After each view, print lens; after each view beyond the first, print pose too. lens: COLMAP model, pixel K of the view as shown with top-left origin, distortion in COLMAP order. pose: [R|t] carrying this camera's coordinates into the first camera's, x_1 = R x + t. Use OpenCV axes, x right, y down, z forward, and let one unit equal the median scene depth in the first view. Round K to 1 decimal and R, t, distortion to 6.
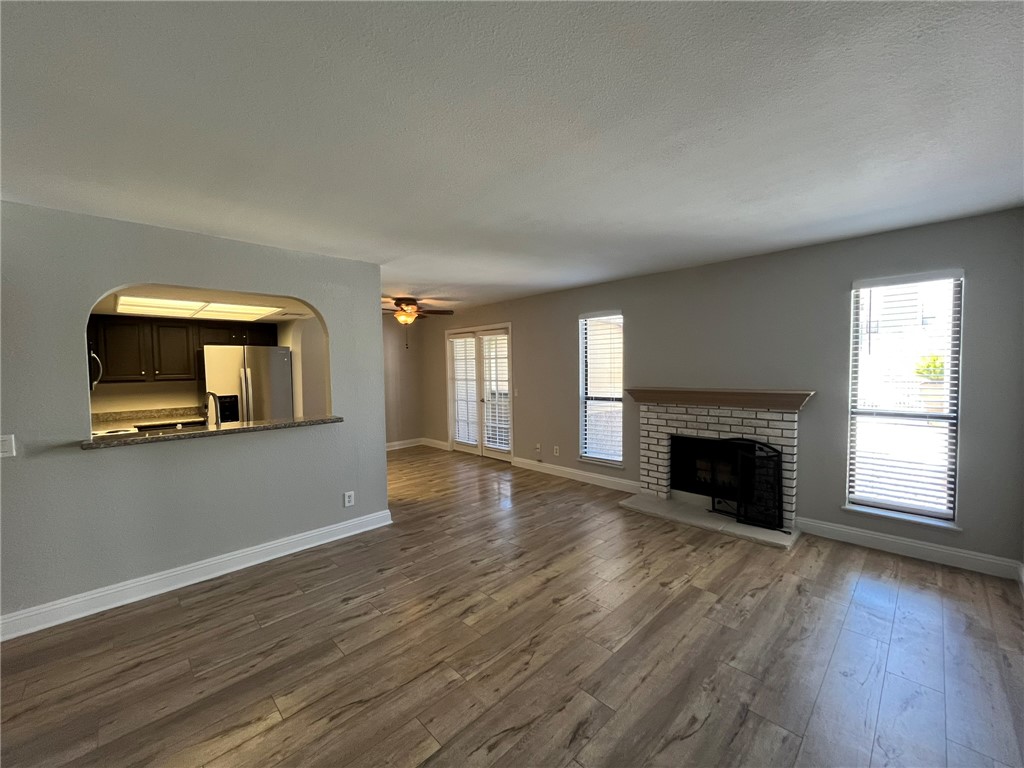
lens RADIAL K [[412.1, 0, 508.4], [0, 412.1, 384.4], [0, 0, 1]] dist [-0.001830, 0.000000]
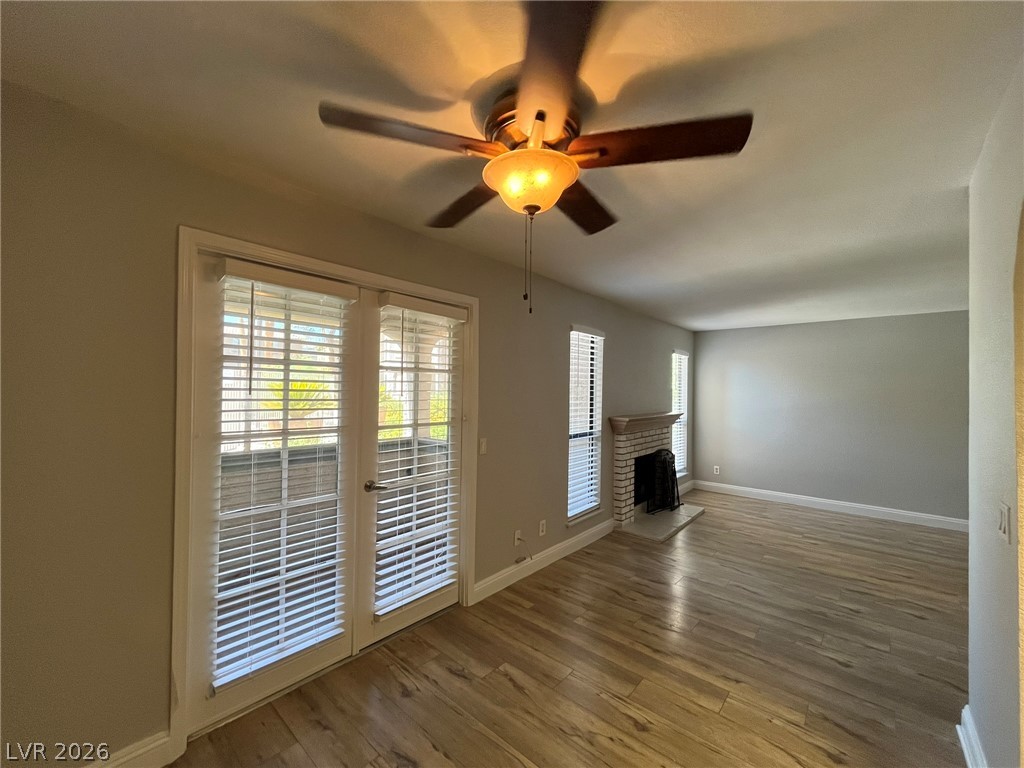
lens RADIAL K [[412.1, 0, 508.4], [0, 412.1, 384.4], [0, 0, 1]] dist [-0.001830, 0.000000]
pose [[-0.084480, 0.031490, 0.995927, -0.830084], [0.030695, 0.999108, -0.028987, -0.065857], [-0.995952, 0.028121, -0.085371, 1.785009]]
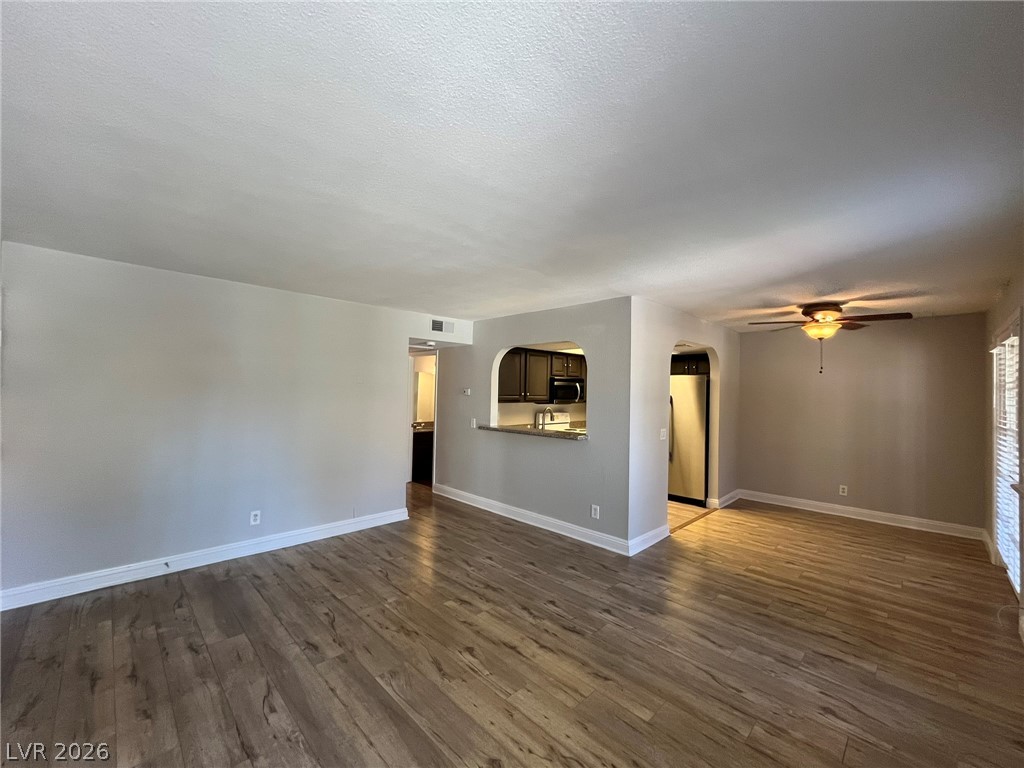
lens RADIAL K [[412.1, 0, 508.4], [0, 412.1, 384.4], [0, 0, 1]] dist [-0.001830, 0.000000]
pose [[0.009704, 0.001638, -0.999952, 0.792175], [-0.063060, 0.998009, 0.001022, -0.059083], [0.997963, 0.063047, 0.009788, 0.789363]]
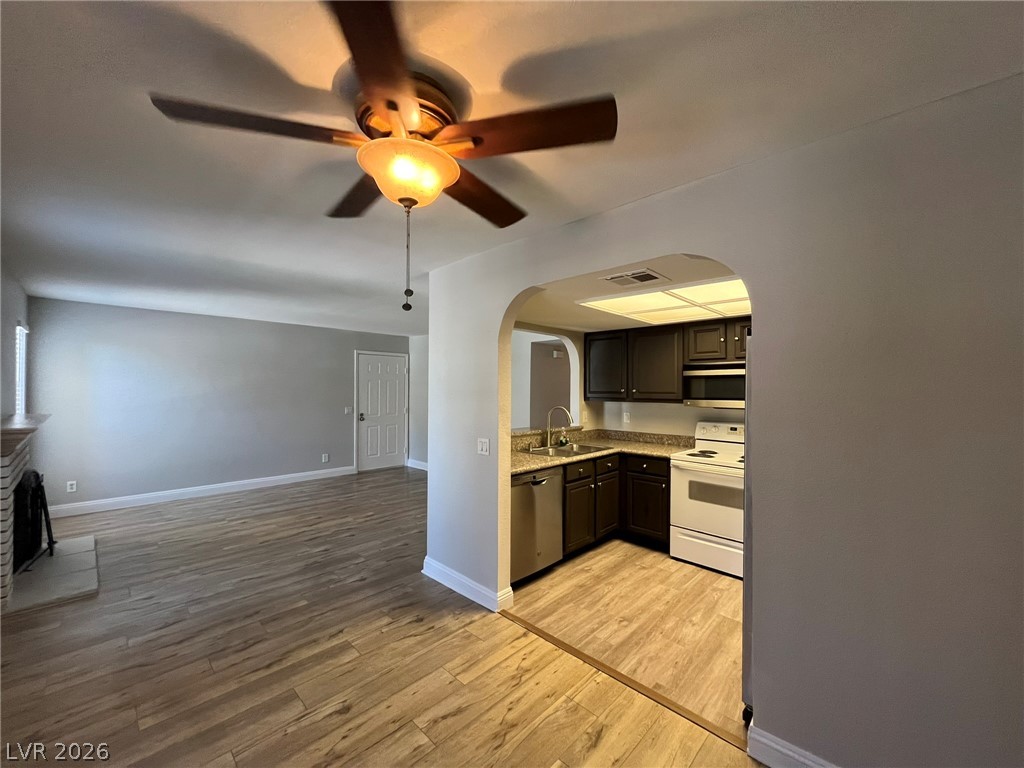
lens RADIAL K [[412.1, 0, 508.4], [0, 412.1, 384.4], [0, 0, 1]] dist [-0.001830, 0.000000]
pose [[-0.999590, 0.011480, -0.026231, -0.510613], [0.010464, 0.999202, 0.038550, -0.092201], [0.026653, 0.038260, -0.998912, 2.127918]]
